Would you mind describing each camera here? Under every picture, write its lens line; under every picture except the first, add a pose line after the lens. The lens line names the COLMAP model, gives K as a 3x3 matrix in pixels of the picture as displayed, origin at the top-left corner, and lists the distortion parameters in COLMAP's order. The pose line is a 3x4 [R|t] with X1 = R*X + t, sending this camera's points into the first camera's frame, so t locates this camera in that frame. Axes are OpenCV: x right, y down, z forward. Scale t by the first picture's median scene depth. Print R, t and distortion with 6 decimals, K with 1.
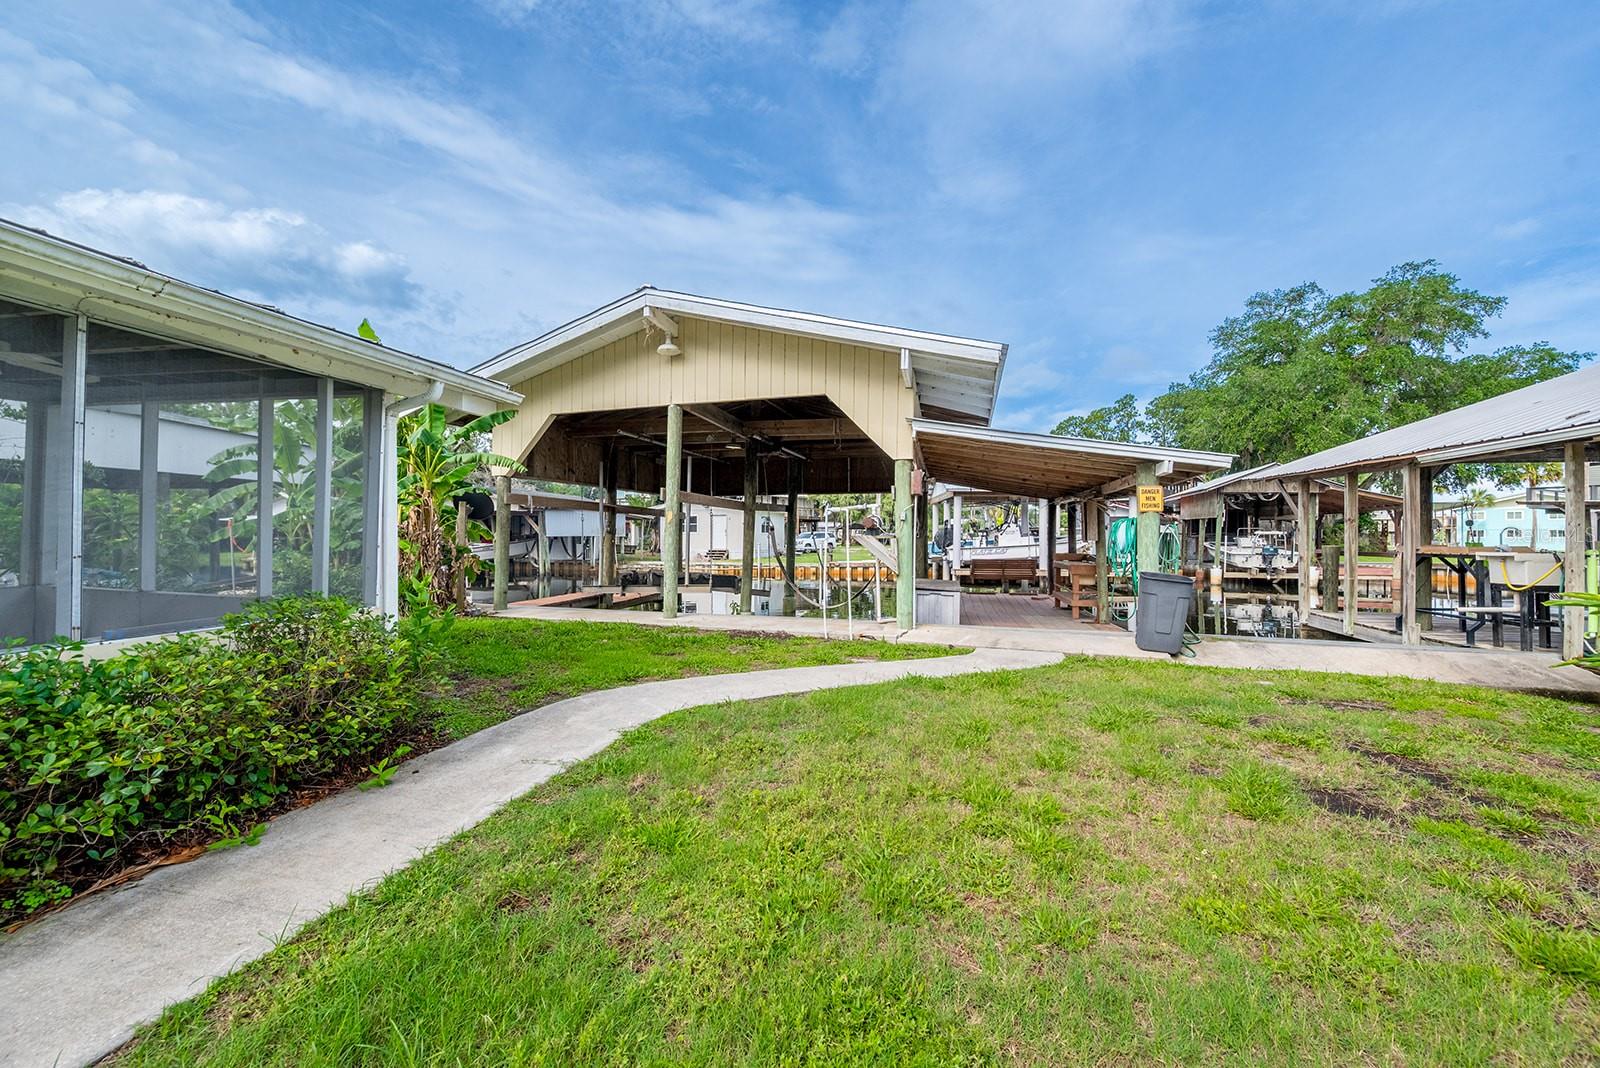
lens RADIAL K [[637.1, 0, 799.4], [0, 637.1, 531.8], [0, 0, 1]] dist [0.001824, -0.000285]
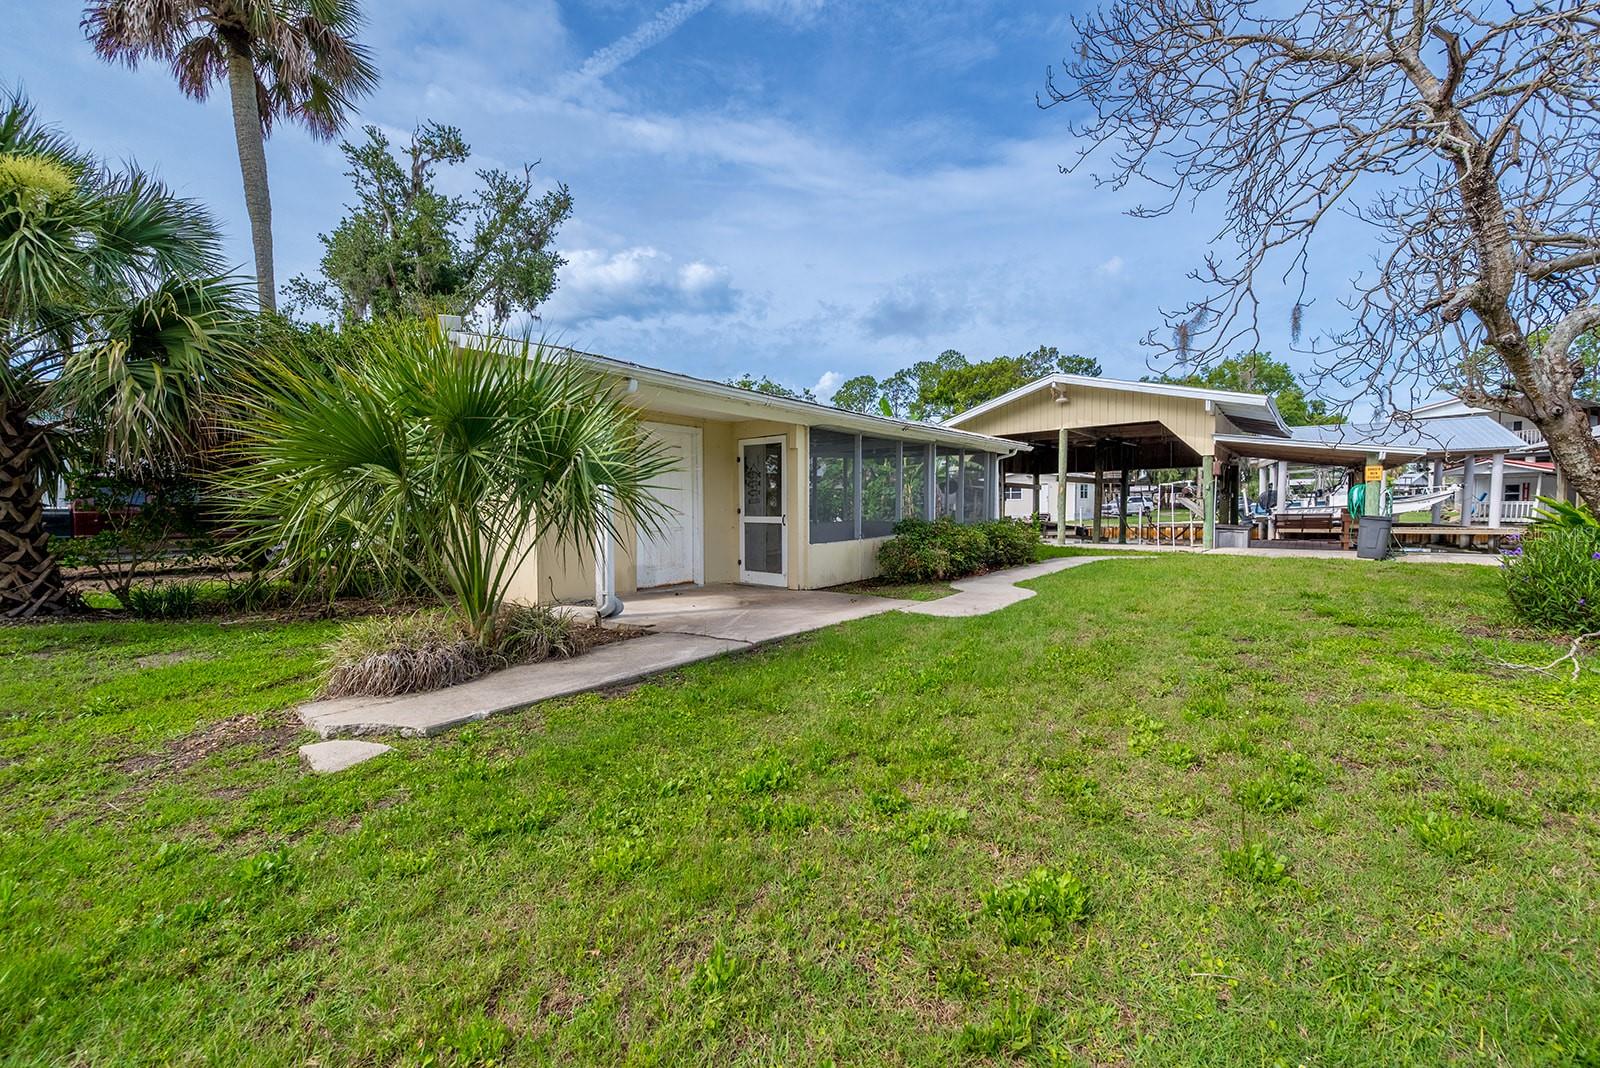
lens RADIAL K [[637.1, 0, 802.8], [0, 637.1, 523.1], [0, 0, 1]] dist [0.001824, -0.000285]
pose [[0.904432, -0.004023, -0.426600, -0.032207], [0.019755, 0.999278, 0.032458, -0.001347], [0.426161, -0.037783, 0.903858, -0.351648]]
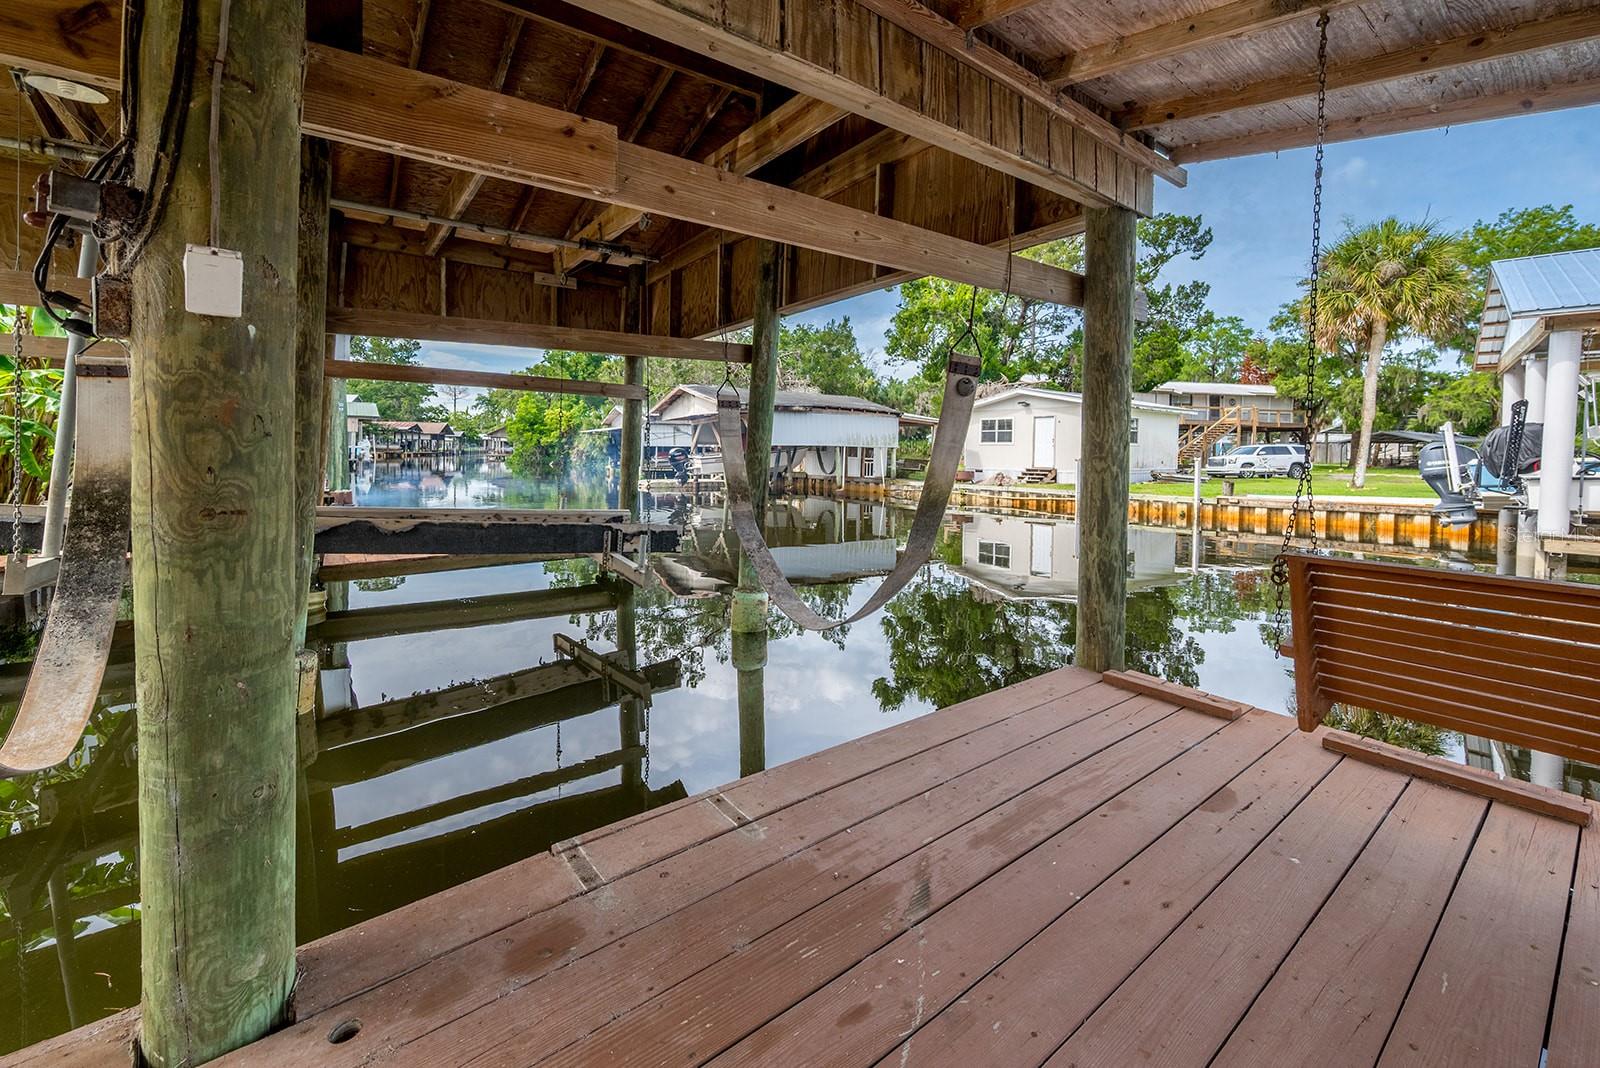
lens RADIAL K [[637.1, 0, 797.5], [0, 637.1, 452.3], [0, 0, 1]] dist [0.001824, -0.000285]
pose [[0.764974, 0.007451, -0.644018, 0.147095], [-0.004348, 0.999970, 0.006404, 0.011275], [0.644046, -0.002099, 0.764984, 0.439480]]
